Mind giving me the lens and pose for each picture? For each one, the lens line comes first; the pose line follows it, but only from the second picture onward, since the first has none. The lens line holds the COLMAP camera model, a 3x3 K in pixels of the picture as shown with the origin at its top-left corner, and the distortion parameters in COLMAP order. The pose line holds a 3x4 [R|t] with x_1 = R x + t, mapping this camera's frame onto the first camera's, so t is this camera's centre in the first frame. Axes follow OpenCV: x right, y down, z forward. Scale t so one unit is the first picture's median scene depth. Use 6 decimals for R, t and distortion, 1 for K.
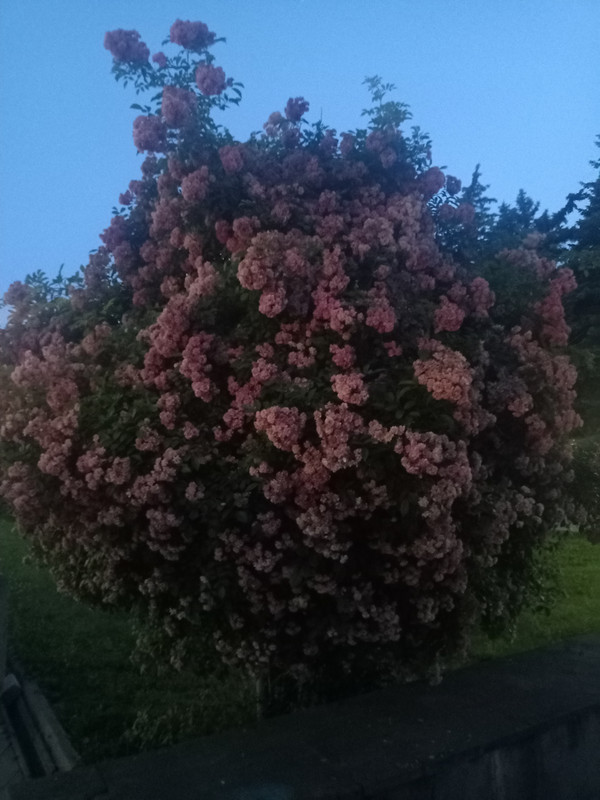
lens RADIAL K [[601.4, 0, 299.4], [0, 601.4, 399.4], [0, 0, 1]] dist [0.028787, -0.001584]
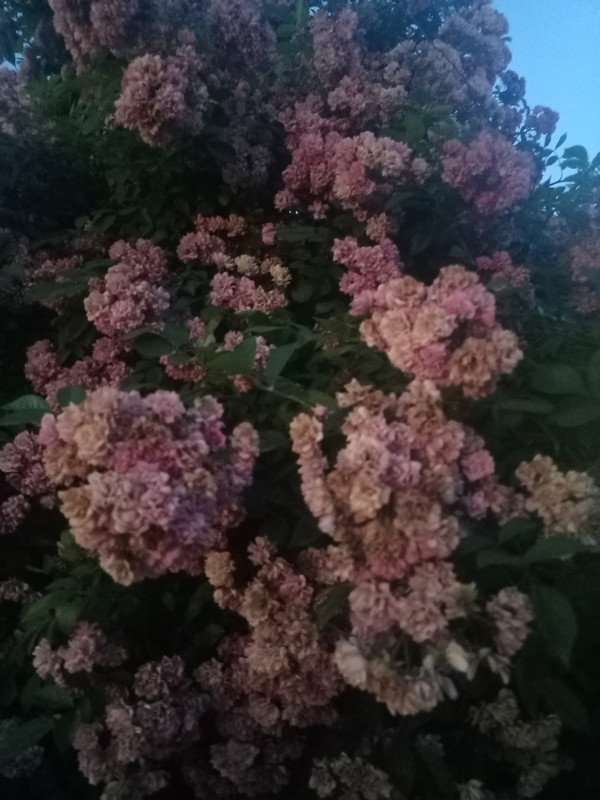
lens RADIAL K [[601.4, 0, 303.9], [0, 601.4, 401.8], [0, 0, 1]] dist [0.028787, -0.001584]
pose [[0.996469, 0.018078, 0.081989, 0.009137], [-0.008839, 0.993705, -0.111681, 0.038431], [-0.083492, 0.110562, 0.990356, 0.728249]]
